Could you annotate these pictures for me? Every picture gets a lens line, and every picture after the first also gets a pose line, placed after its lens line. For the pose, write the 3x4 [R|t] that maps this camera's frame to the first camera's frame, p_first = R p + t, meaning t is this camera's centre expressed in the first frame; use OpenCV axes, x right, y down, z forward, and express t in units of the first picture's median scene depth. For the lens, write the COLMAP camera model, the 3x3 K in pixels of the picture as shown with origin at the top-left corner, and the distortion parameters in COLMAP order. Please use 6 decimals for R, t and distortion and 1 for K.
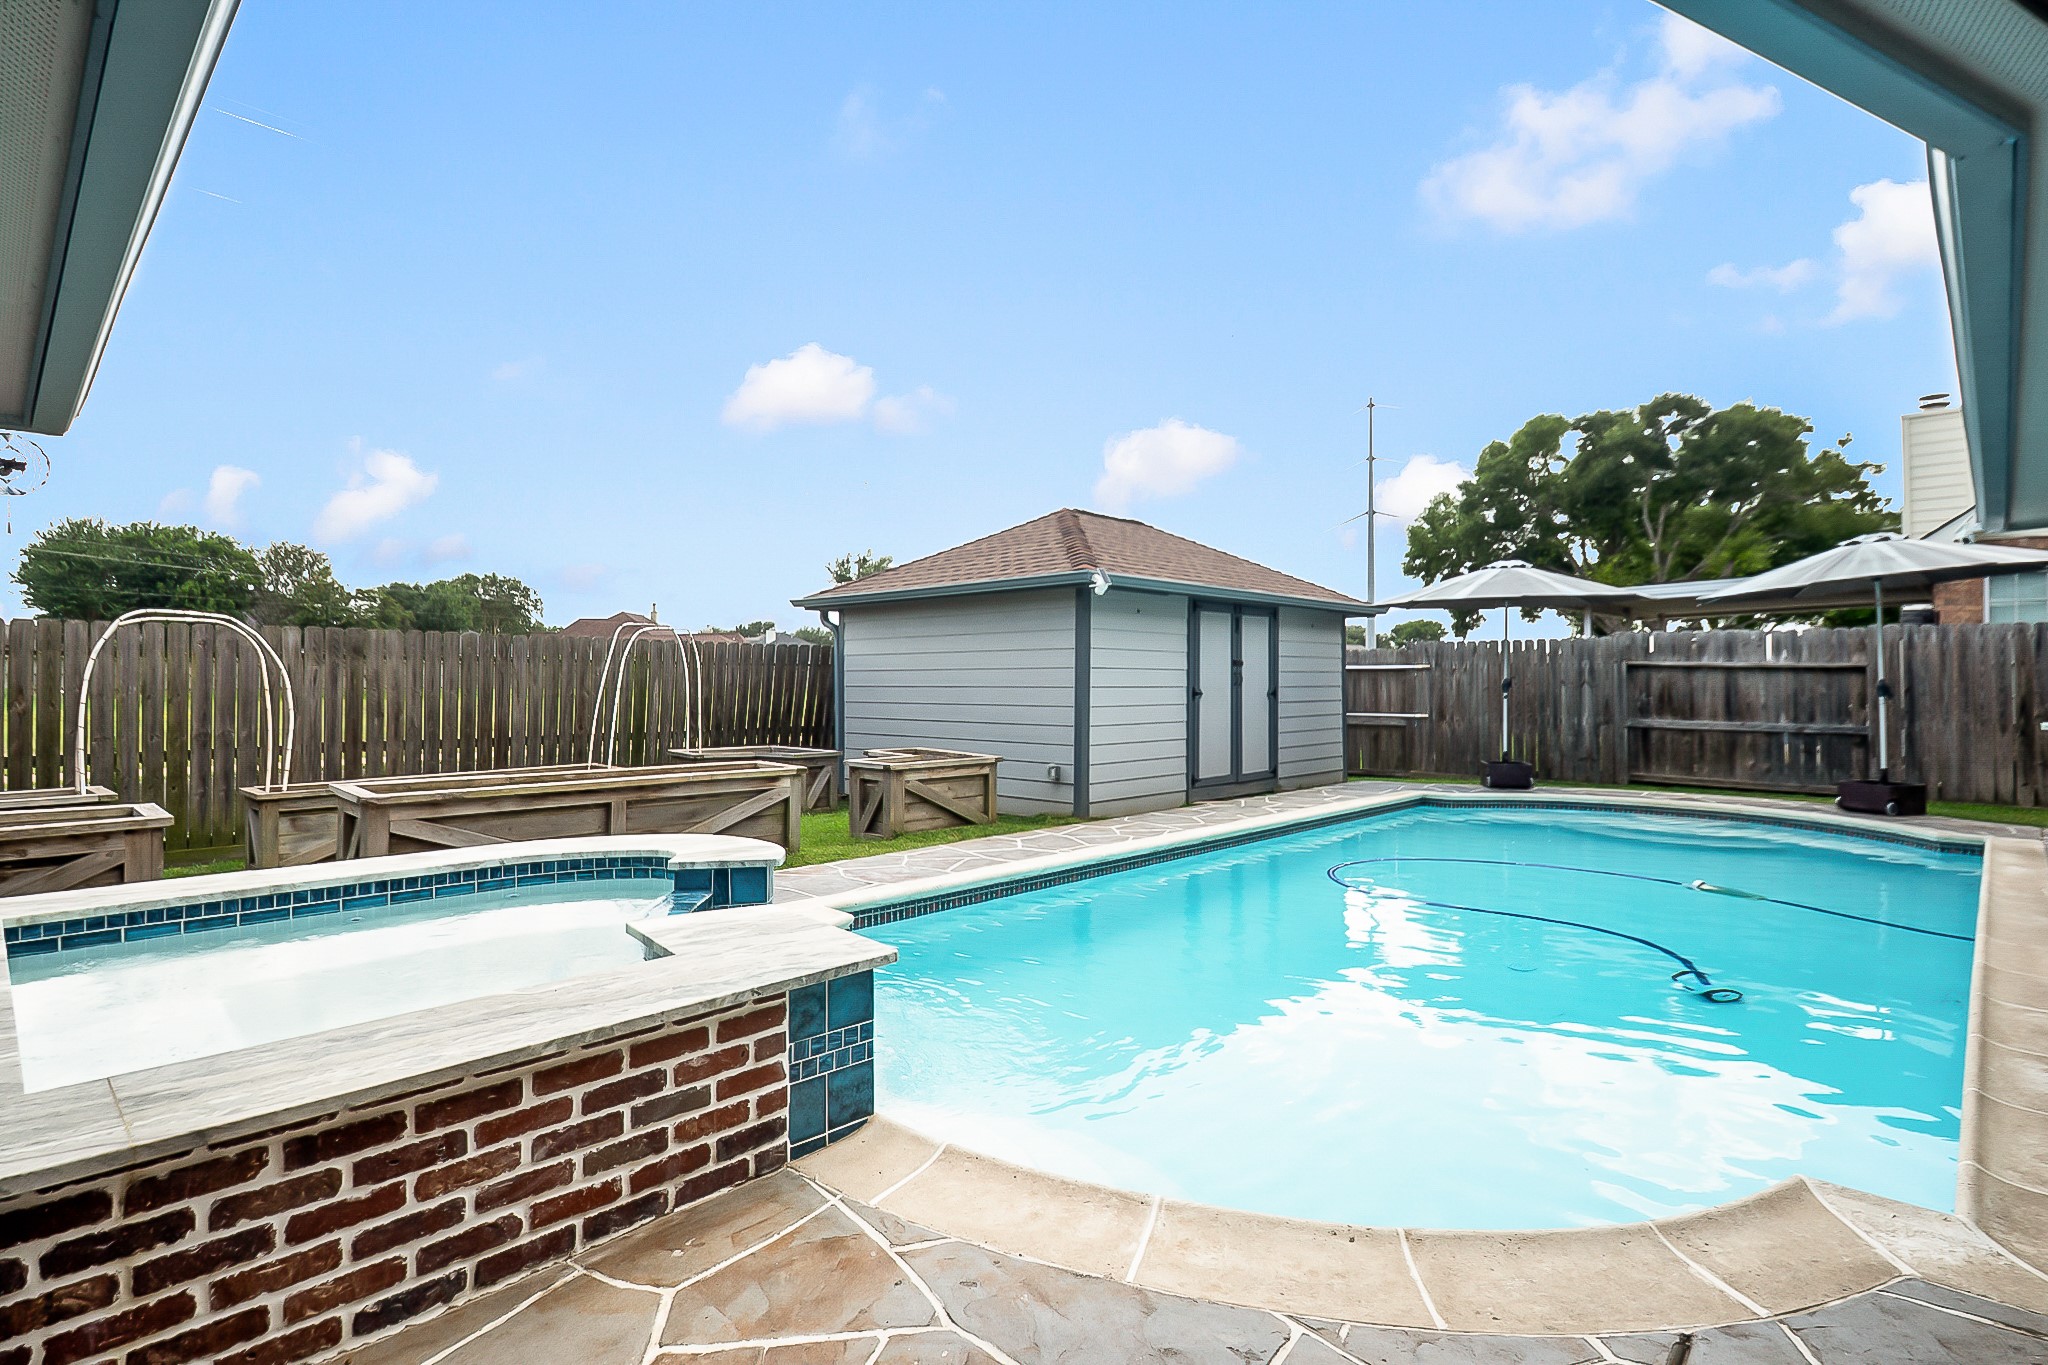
lens RADIAL K [[1008.0, 0, 1028.6], [0, 1008.0, 677.1], [0, 0, 1]] dist [0.038985, -0.020759]
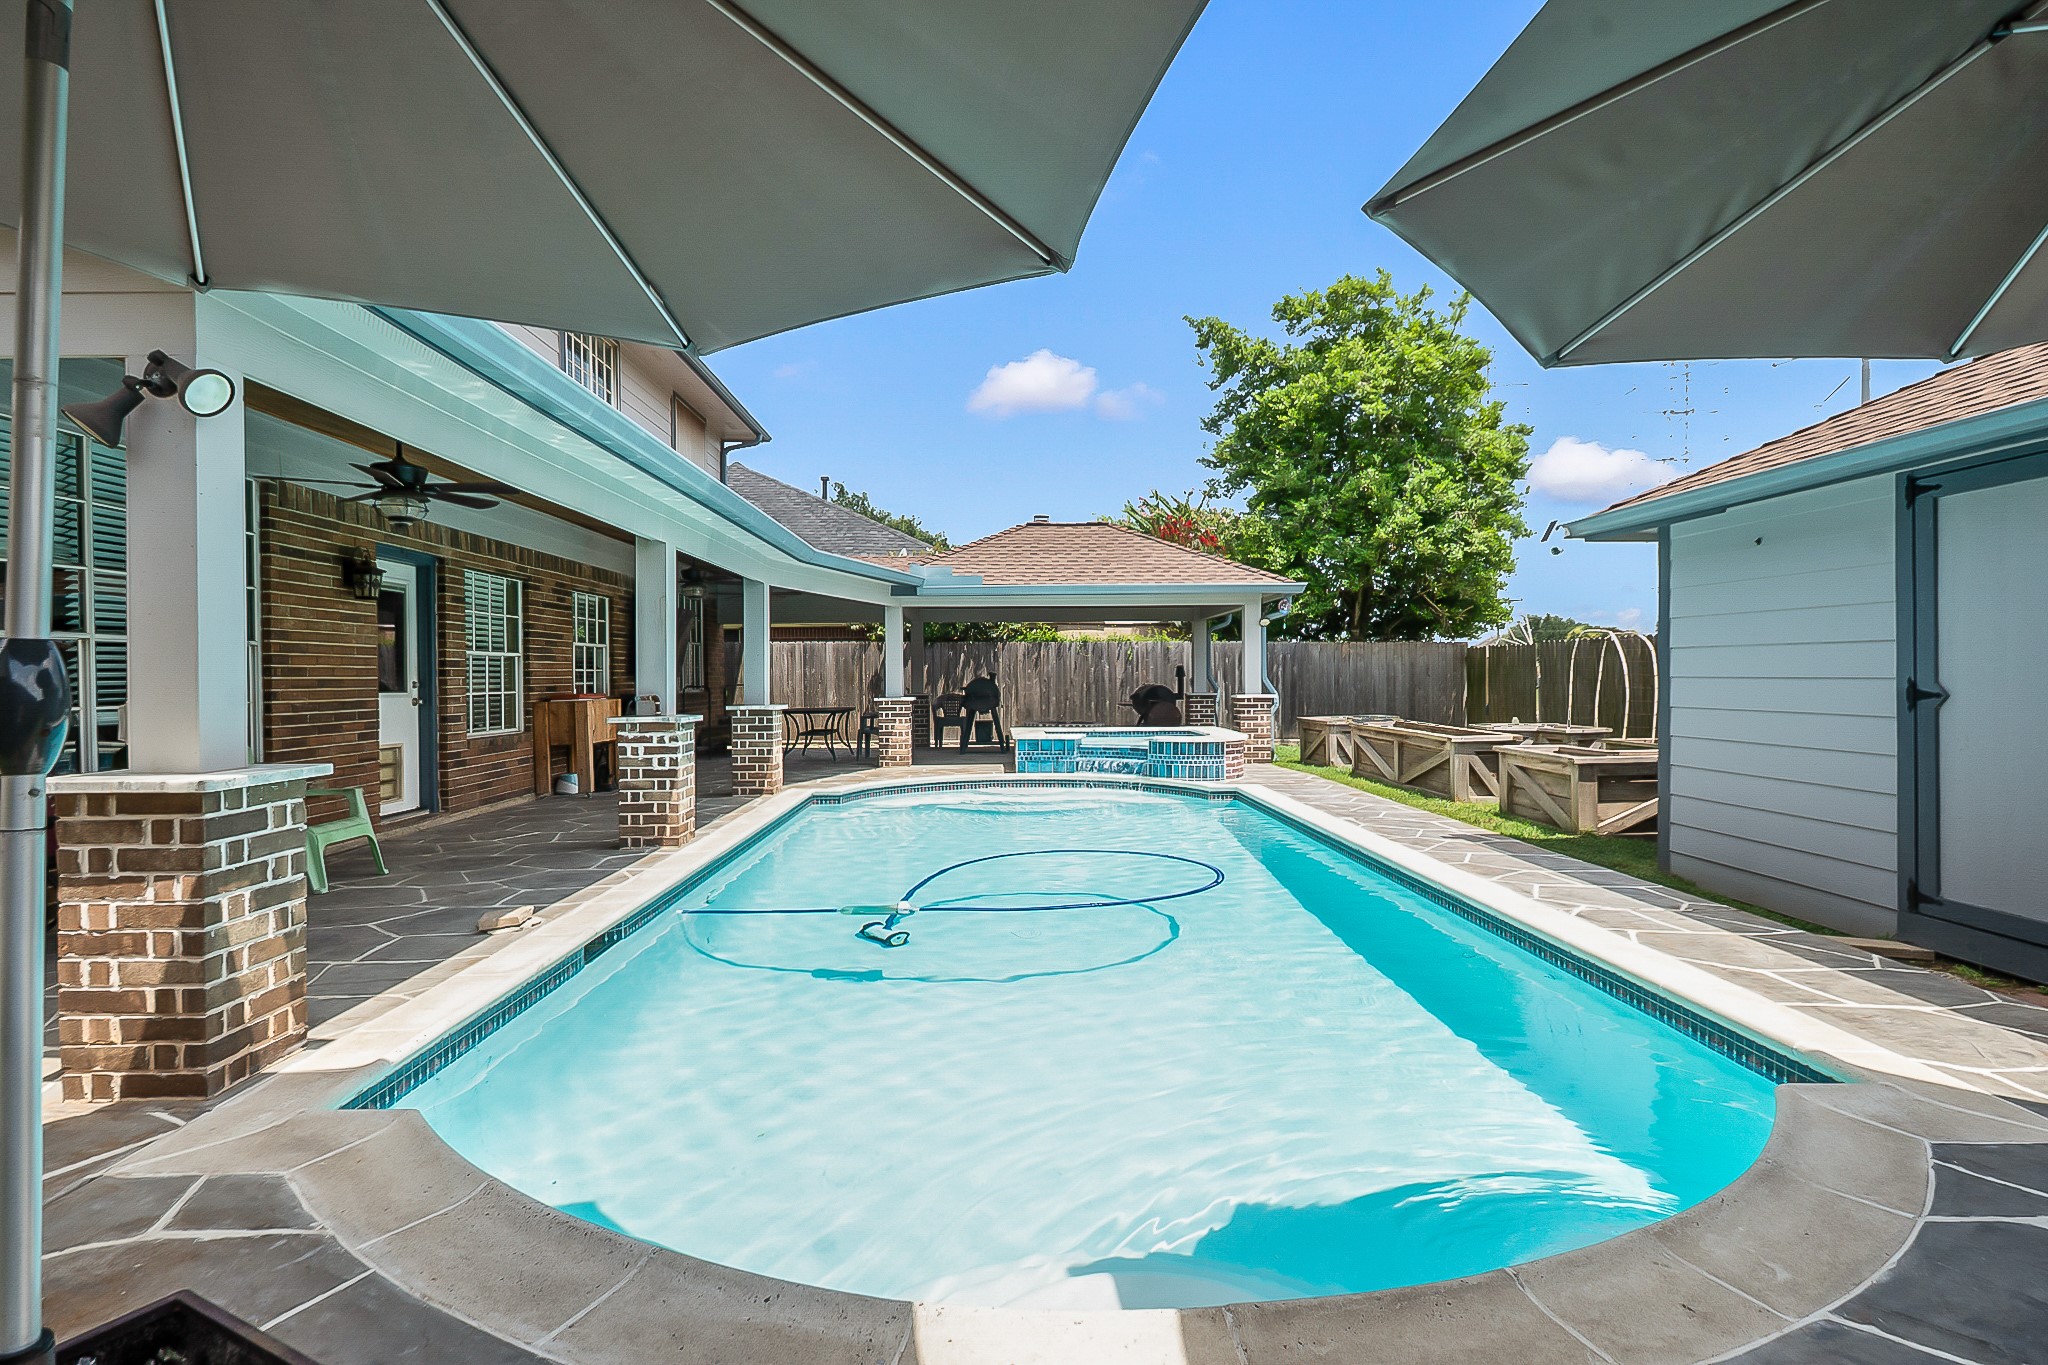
lens RADIAL K [[1018.4, 0, 1014.3], [0, 1018.4, 685.6], [0, 0, 1]] dist [0.016153, -0.000832]
pose [[-0.702617, 0.011163, -0.711481, 1.237754], [0.008097, 0.999938, 0.007693, 0.010241], [0.711522, -0.000356, -0.702663, 1.718520]]
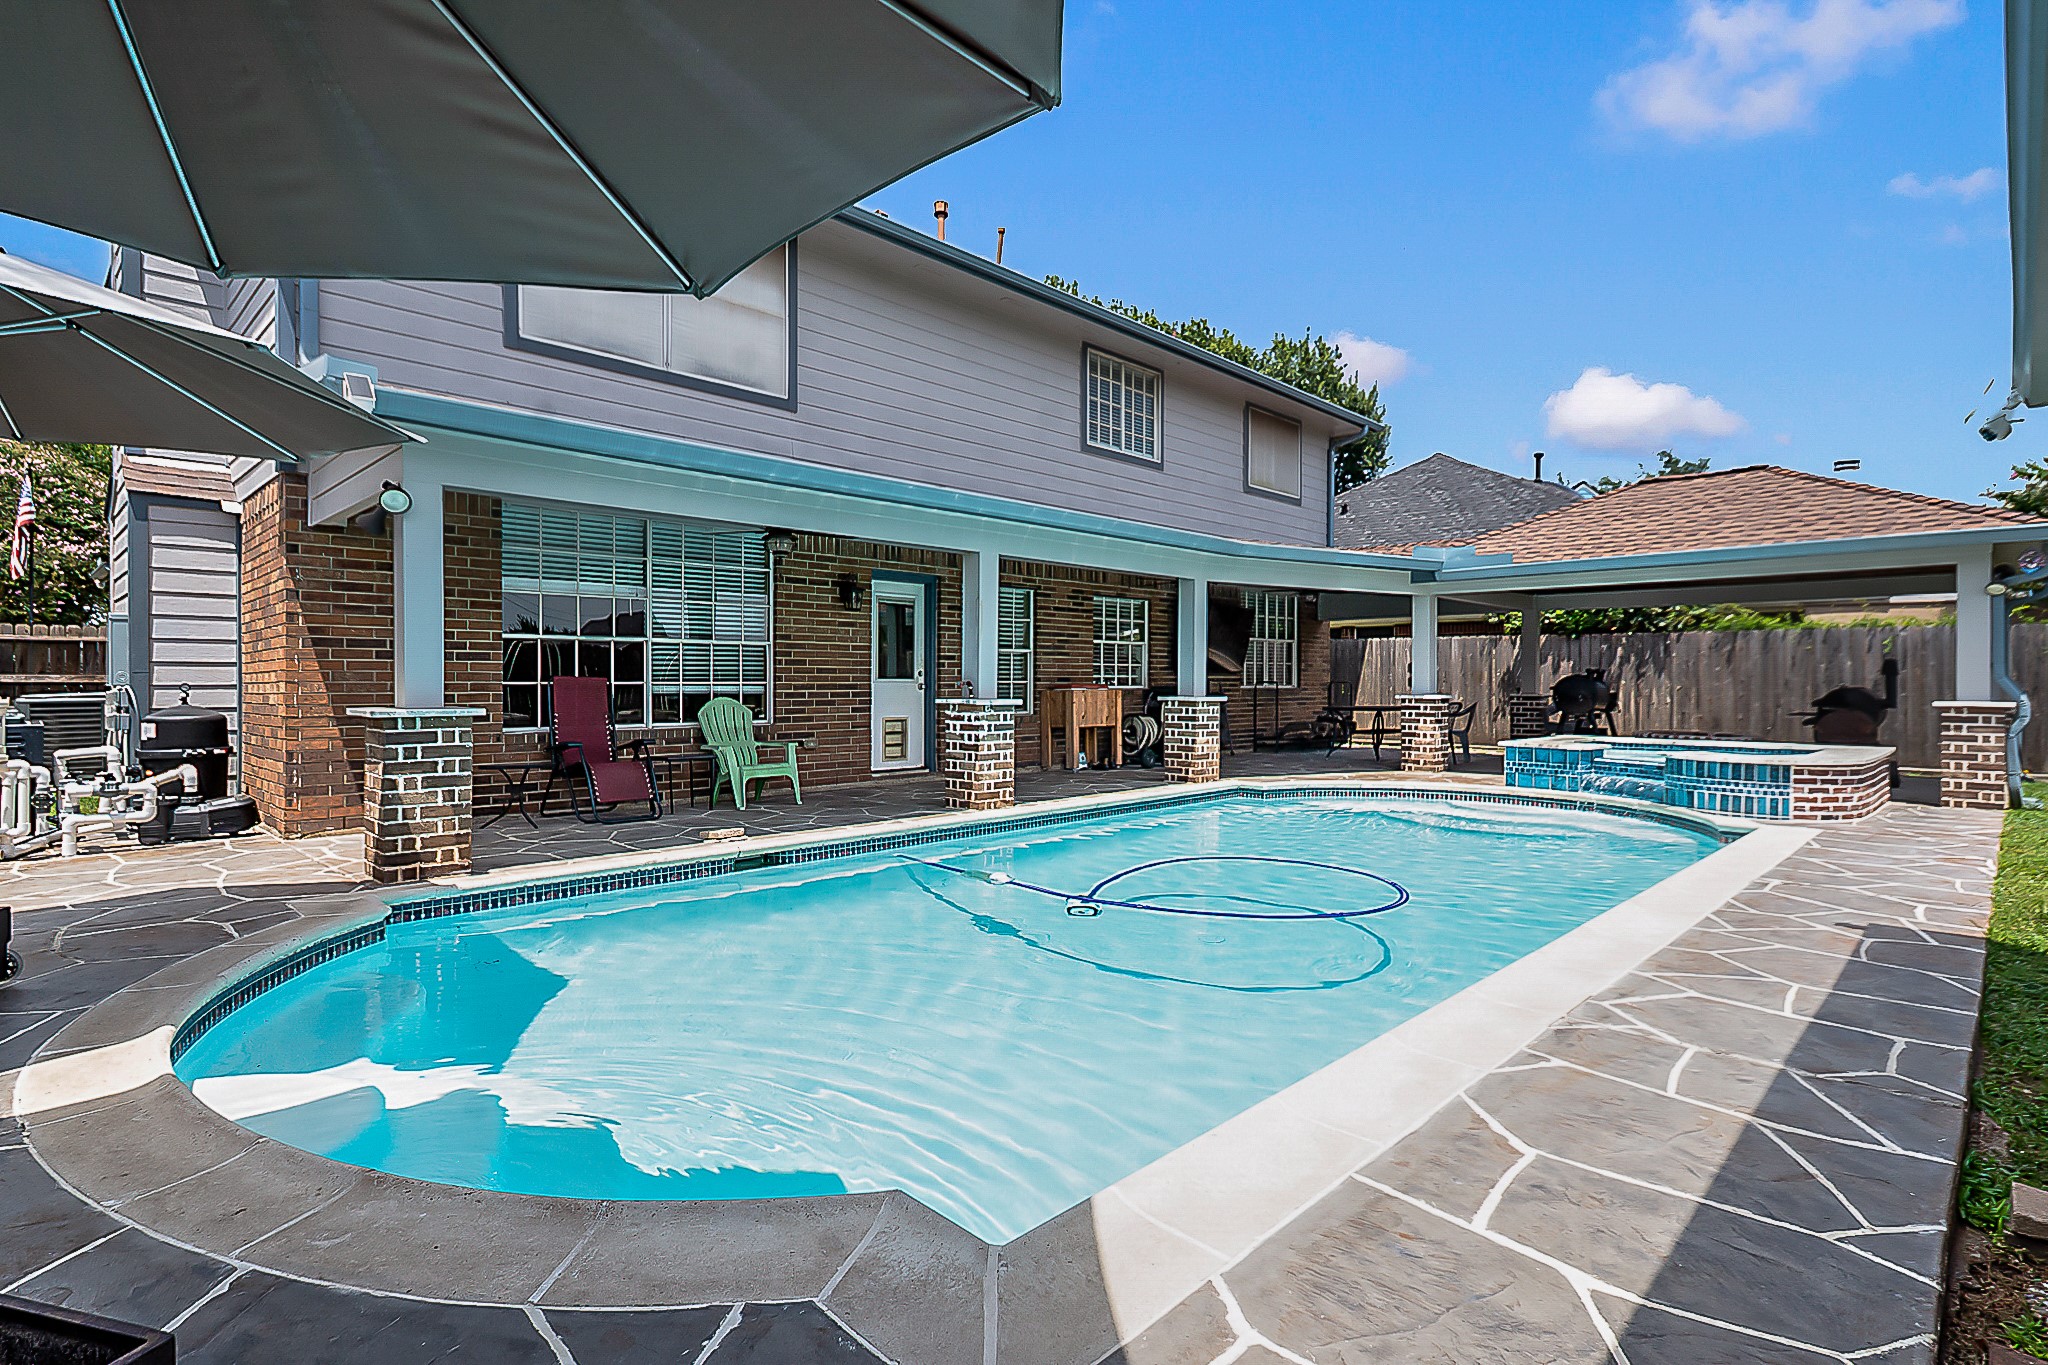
lens RADIAL K [[1007.3, 0, 1018.6], [0, 1007.3, 676.7], [0, 0, 1]] dist [0.014307, -0.000012]
pose [[-0.999976, -0.003465, 0.006007, 0.647092], [-0.003495, 0.999981, -0.004992, 0.026717], [-0.005989, -0.005013, -0.999970, 1.965088]]
